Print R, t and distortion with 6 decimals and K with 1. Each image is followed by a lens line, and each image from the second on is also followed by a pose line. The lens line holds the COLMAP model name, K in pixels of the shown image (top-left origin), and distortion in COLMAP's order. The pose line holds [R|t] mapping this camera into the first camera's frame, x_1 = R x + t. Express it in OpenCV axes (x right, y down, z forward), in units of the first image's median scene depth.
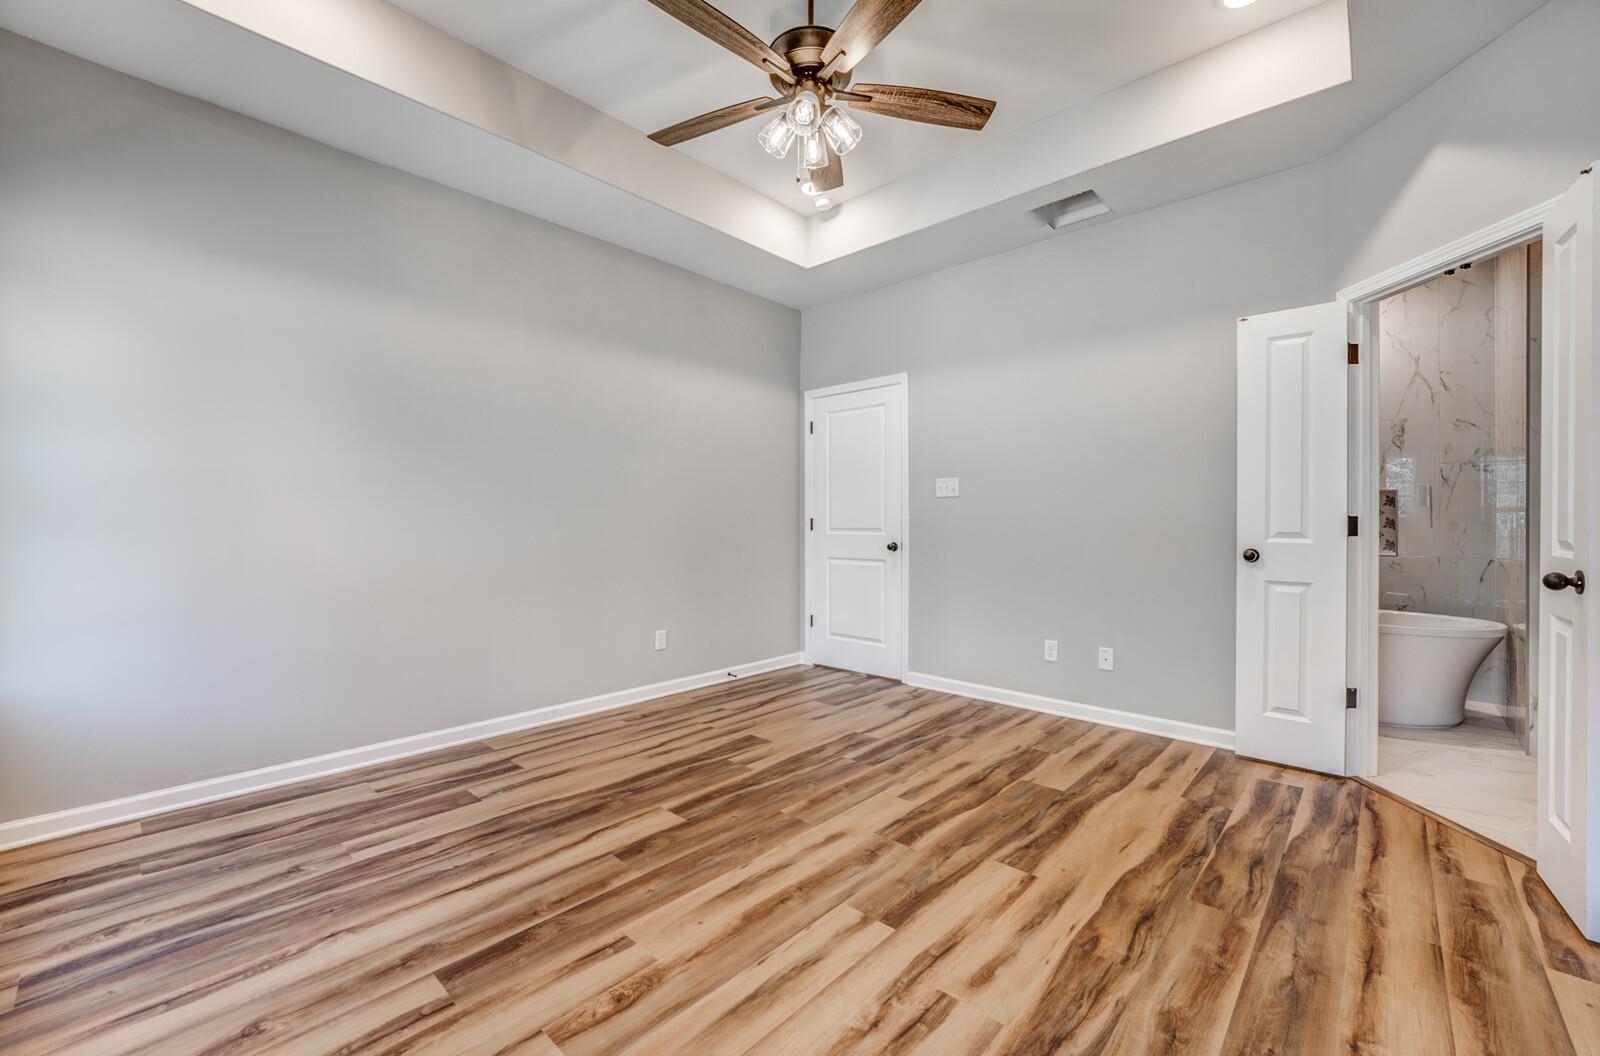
lens RADIAL K [[658.7, 0, 800.0], [0, 658.7, 528.0], [0, 0, 1]] dist [-0.013484, -0.000024]
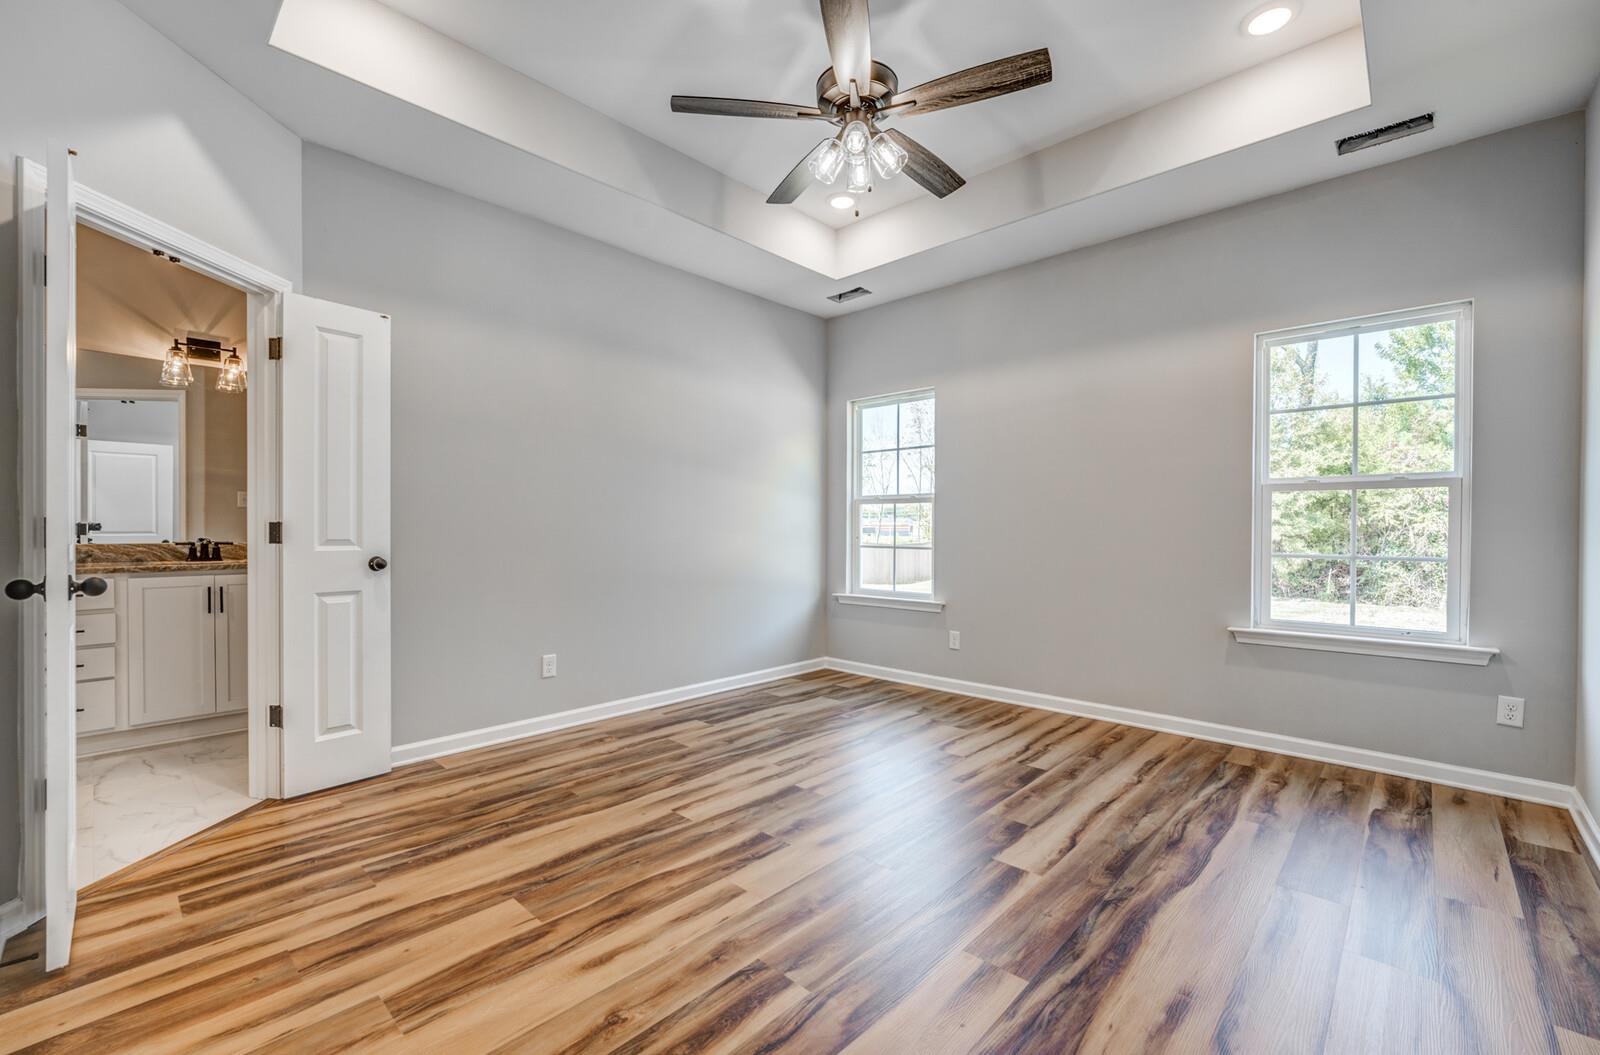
lens RADIAL K [[658.4, 0, 798.6], [0, 658.4, 535.5], [0, 0, 1]] dist [-0.009022, 0.000034]
pose [[-0.999888, -0.004164, 0.014342, 0.081341], [-0.003844, 0.999744, 0.022293, -0.019732], [-0.014431, 0.022236, -0.999649, 1.816823]]
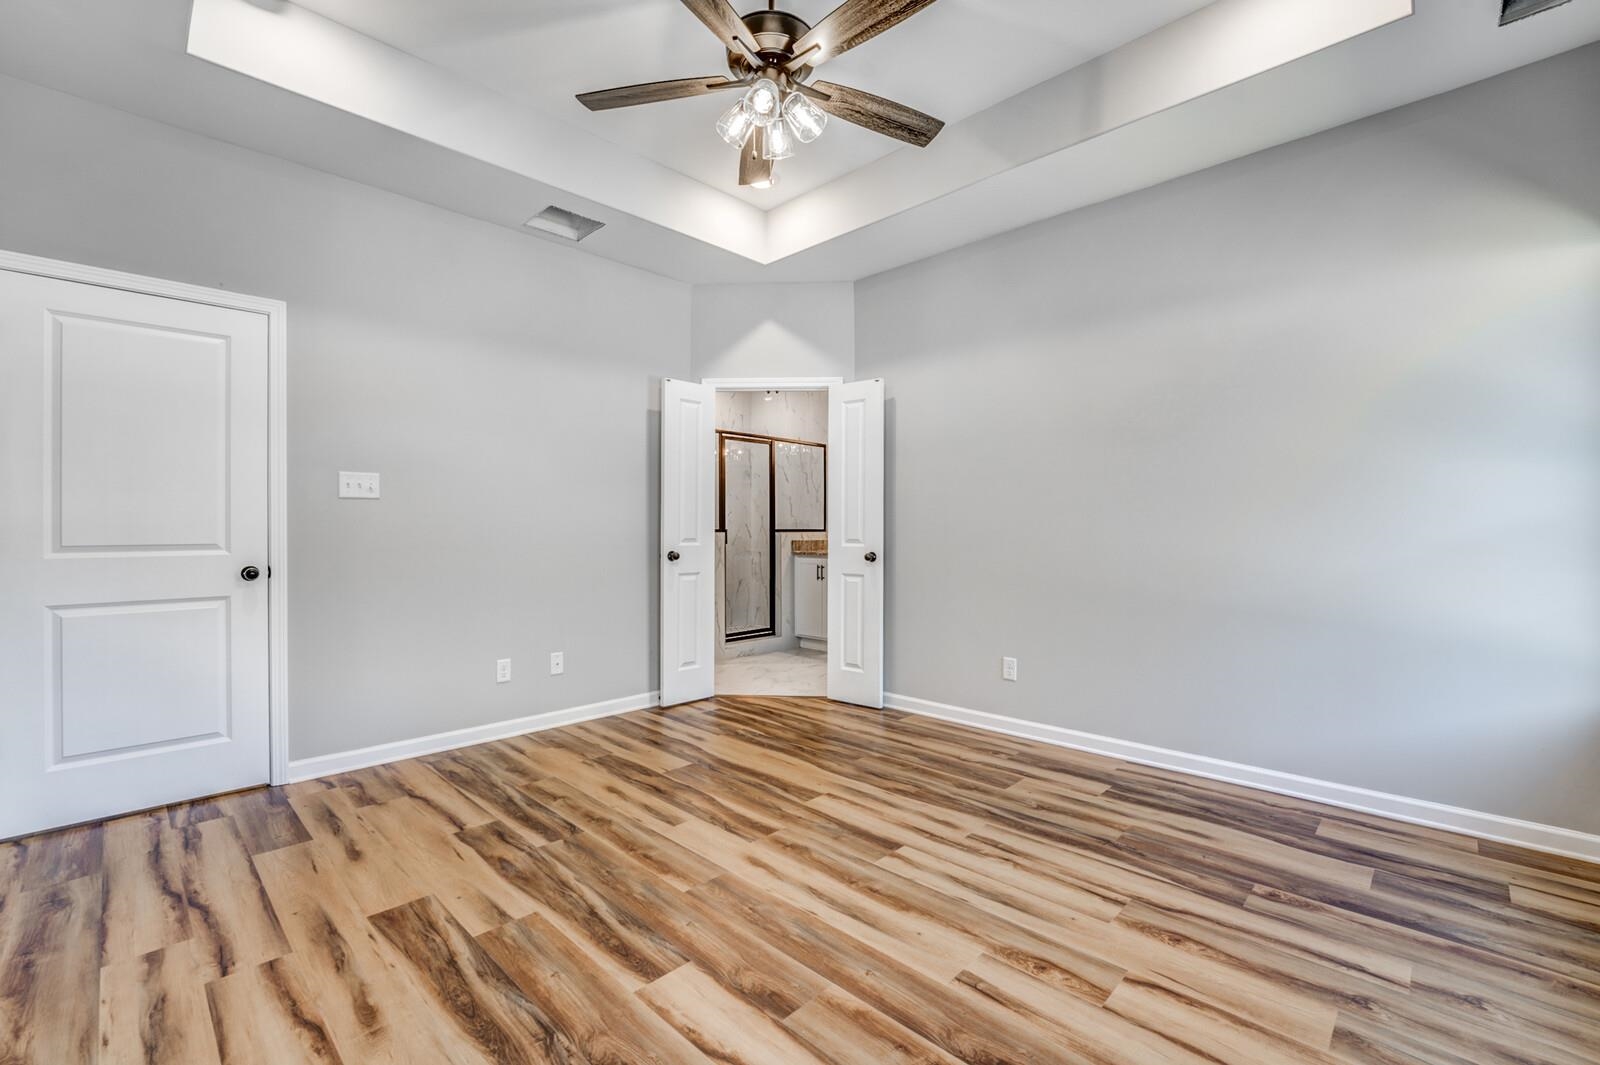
lens RADIAL K [[683.7, 0, 806.4], [0, 683.7, 533.3], [0, 0, 1]] dist [-0.020711, -0.000122]
pose [[0.017496, -0.007522, 0.999819, -0.849168], [0.011281, 0.999910, 0.007325, -0.014397], [-0.999783, 0.011151, 0.017580, 0.819968]]
